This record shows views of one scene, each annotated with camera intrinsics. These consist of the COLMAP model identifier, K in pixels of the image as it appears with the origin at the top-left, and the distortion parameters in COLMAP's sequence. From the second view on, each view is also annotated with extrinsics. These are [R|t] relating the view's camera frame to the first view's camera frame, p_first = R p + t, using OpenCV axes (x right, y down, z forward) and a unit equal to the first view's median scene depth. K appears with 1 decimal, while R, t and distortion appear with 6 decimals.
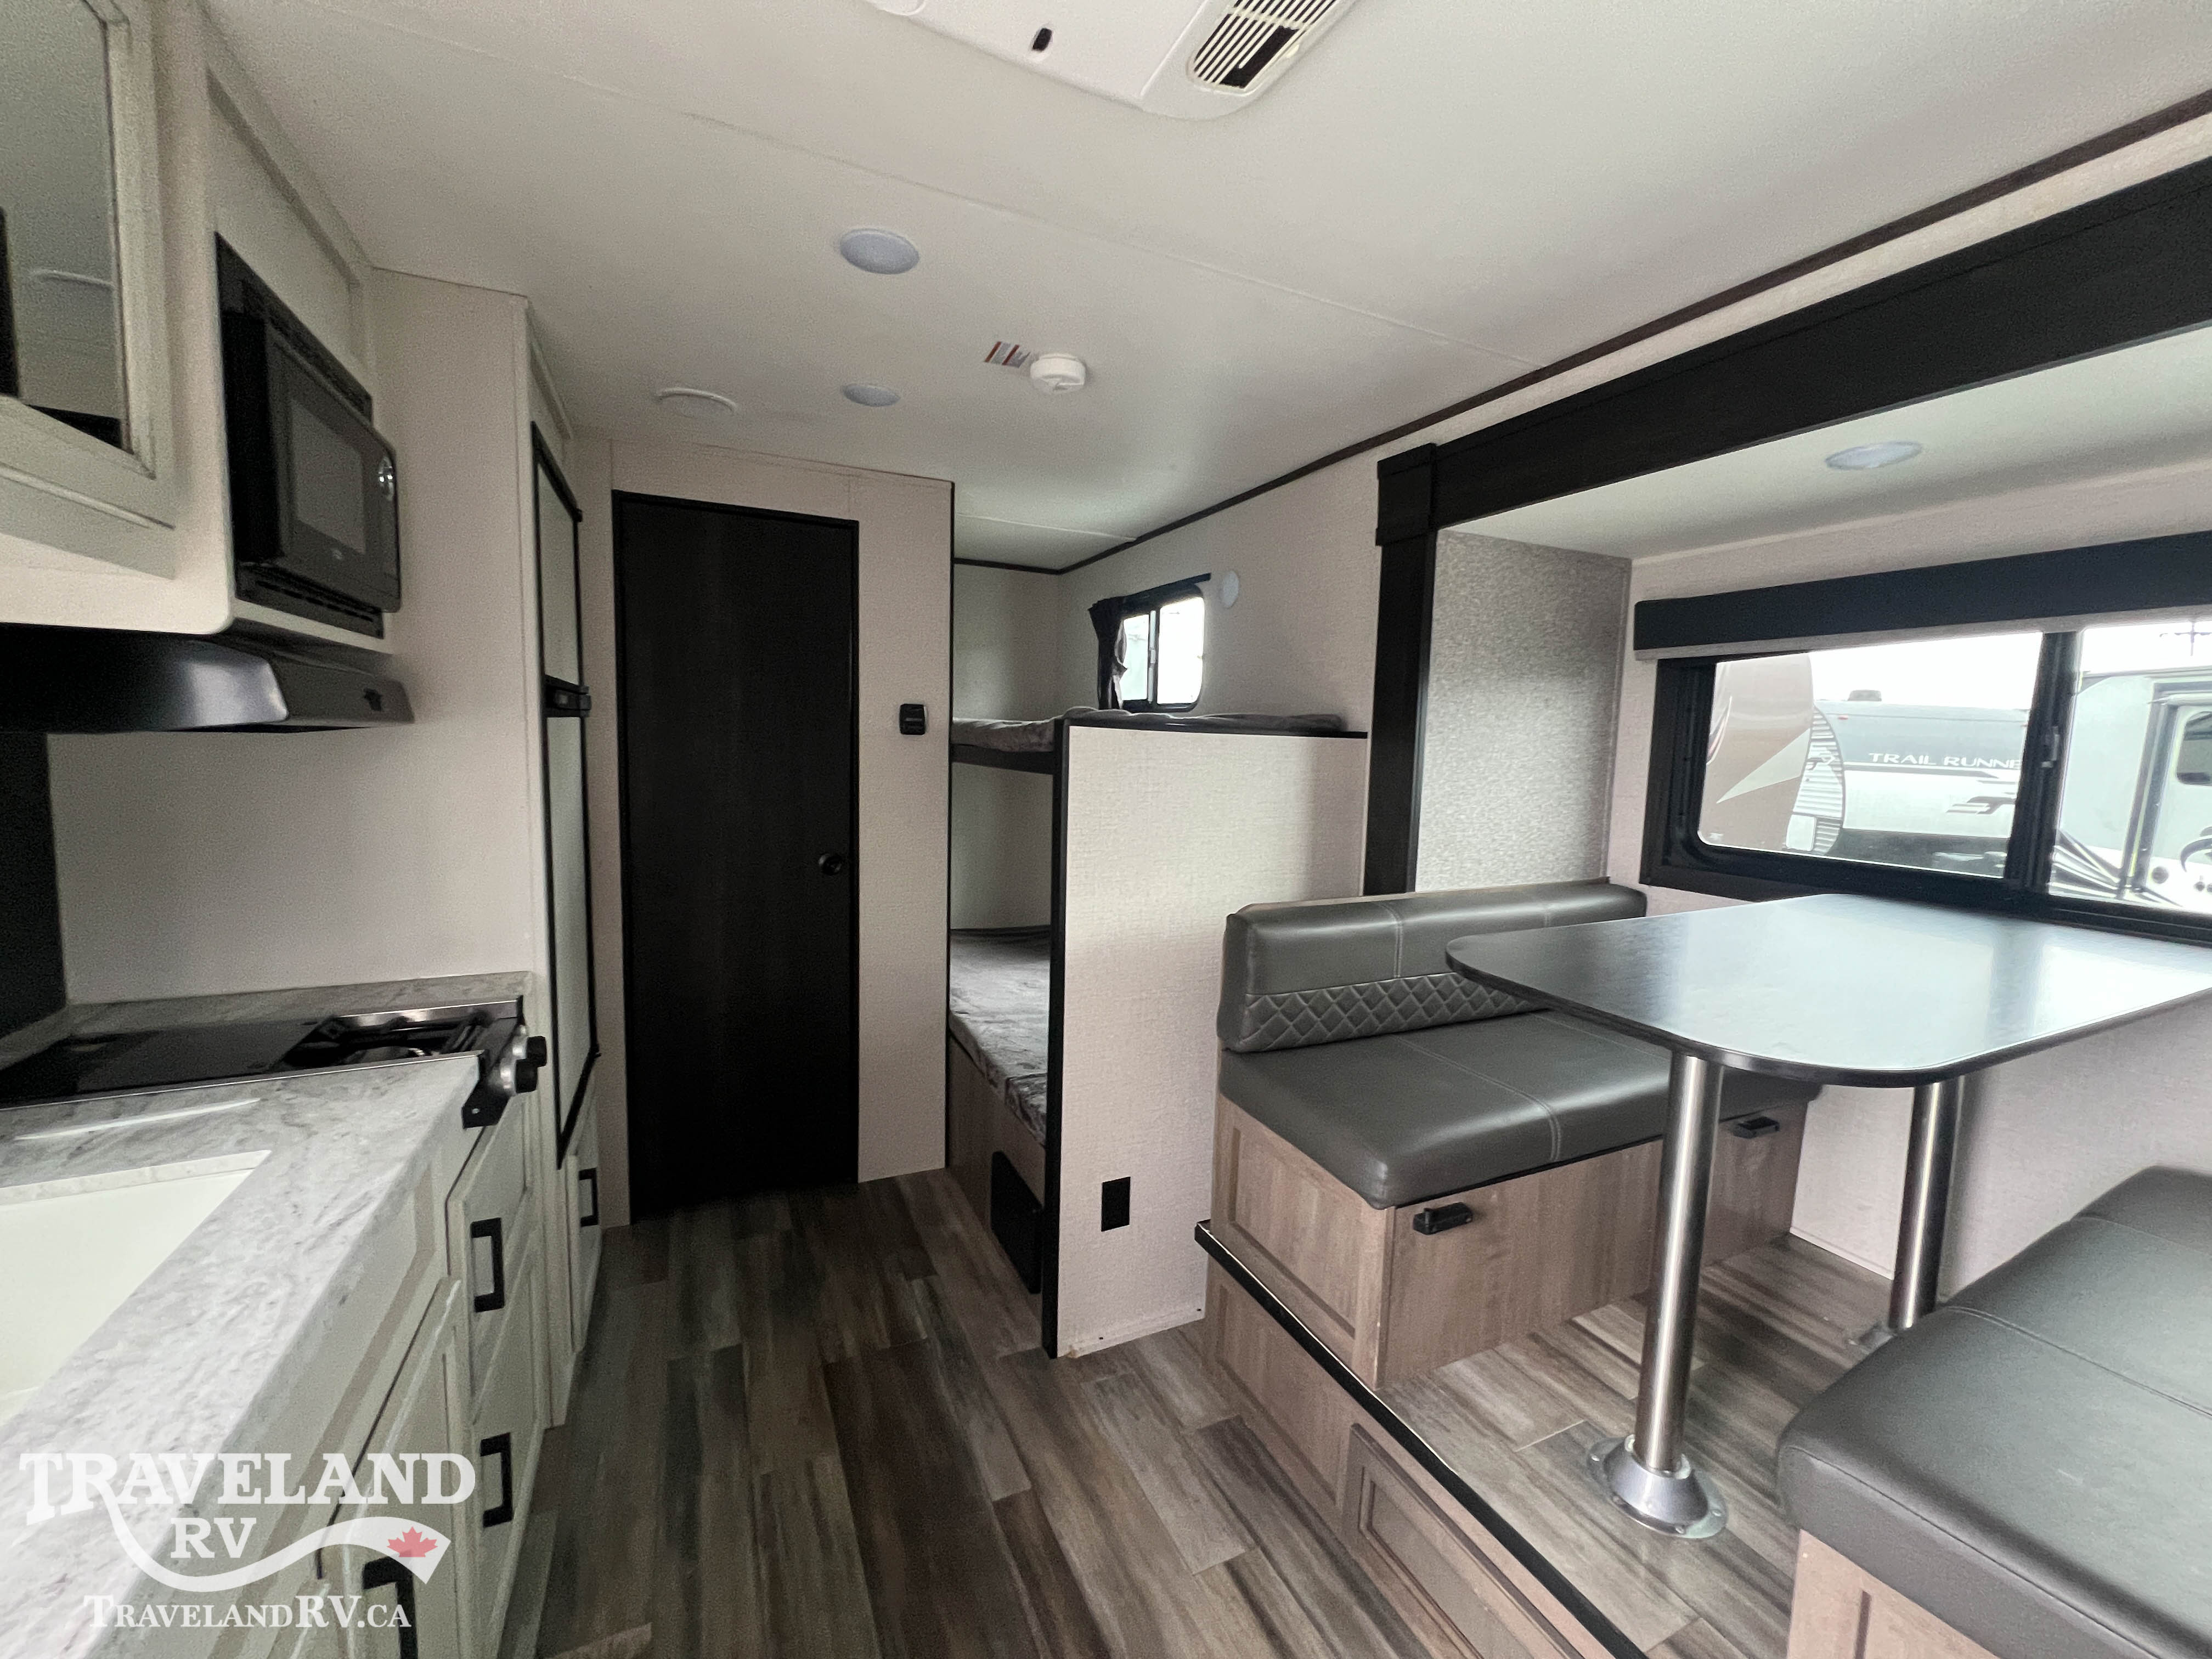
lens RADIAL K [[888.1, 0, 1110.6], [0, 888.1, 825.9], [0, 0, 1]] dist [-0.002577, -0.000535]
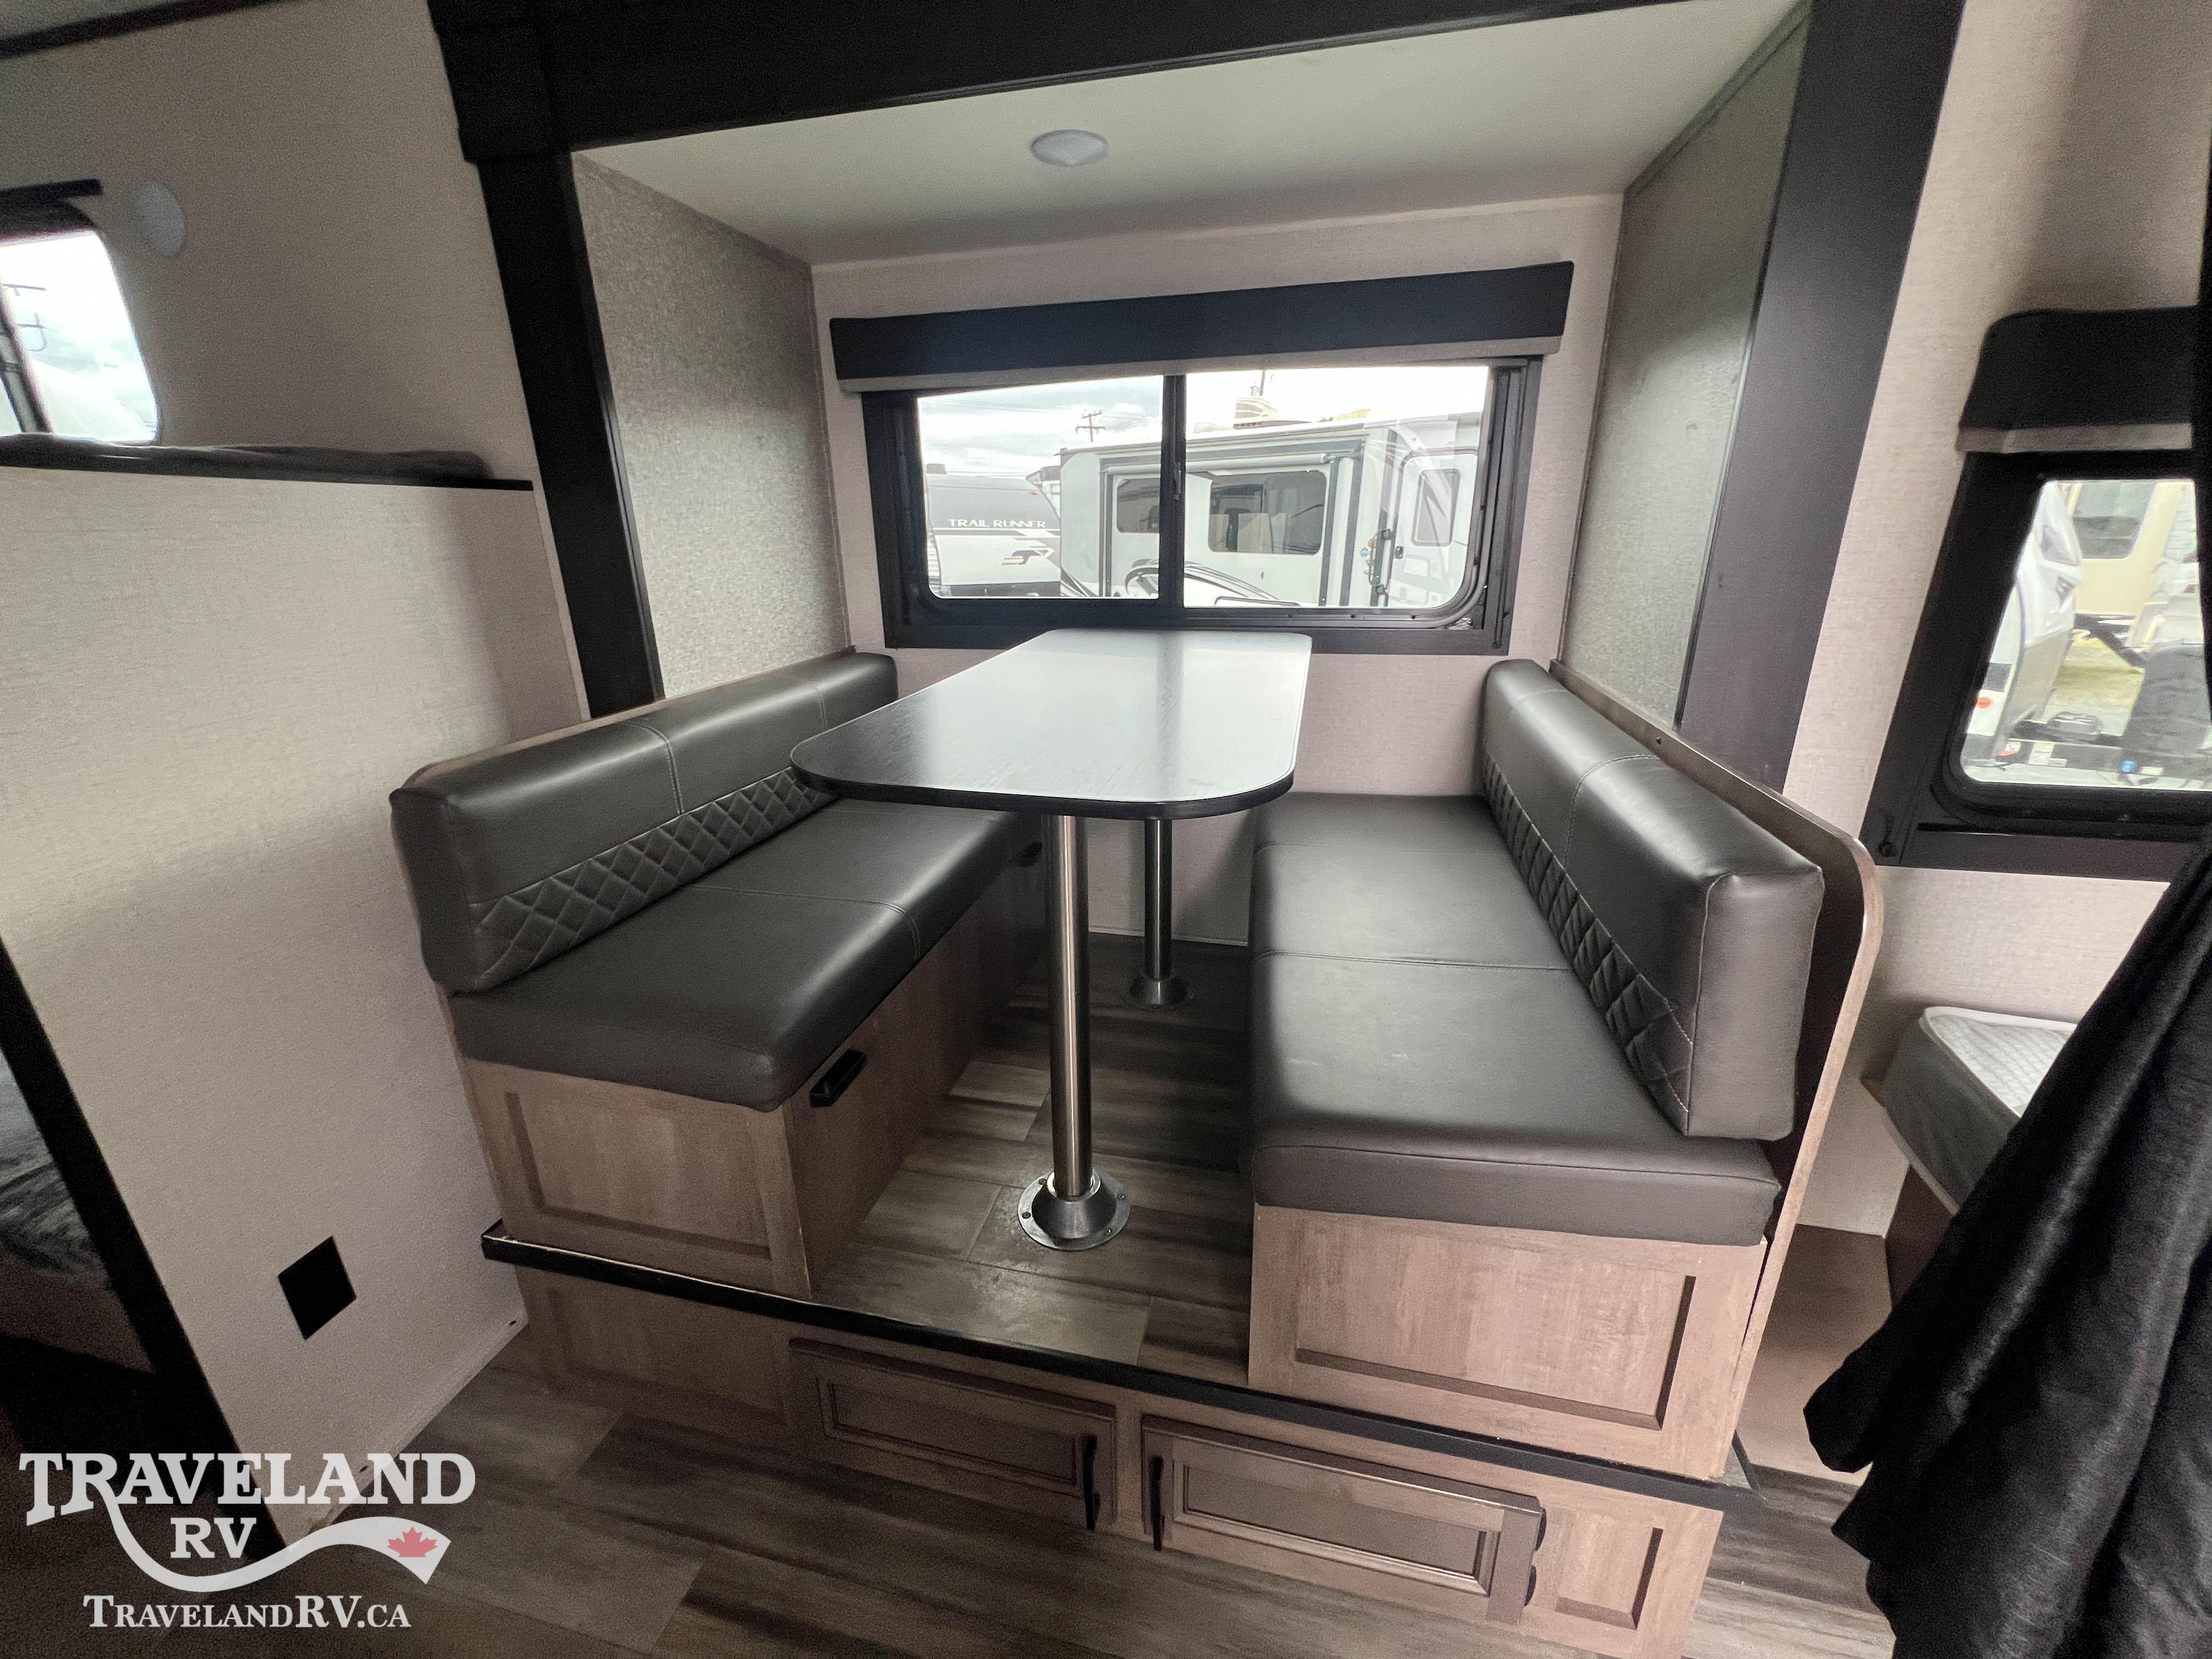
lens RADIAL K [[888.1, 0, 1110.6], [0, 888.1, 825.9], [0, 0, 1]] dist [-0.002577, -0.000535]
pose [[0.626108, -0.285713, 0.725504, -0.003474], [0.108830, 0.953362, 0.281527, 0.005521], [-0.772104, -0.097309, 0.628002, 0.217802]]
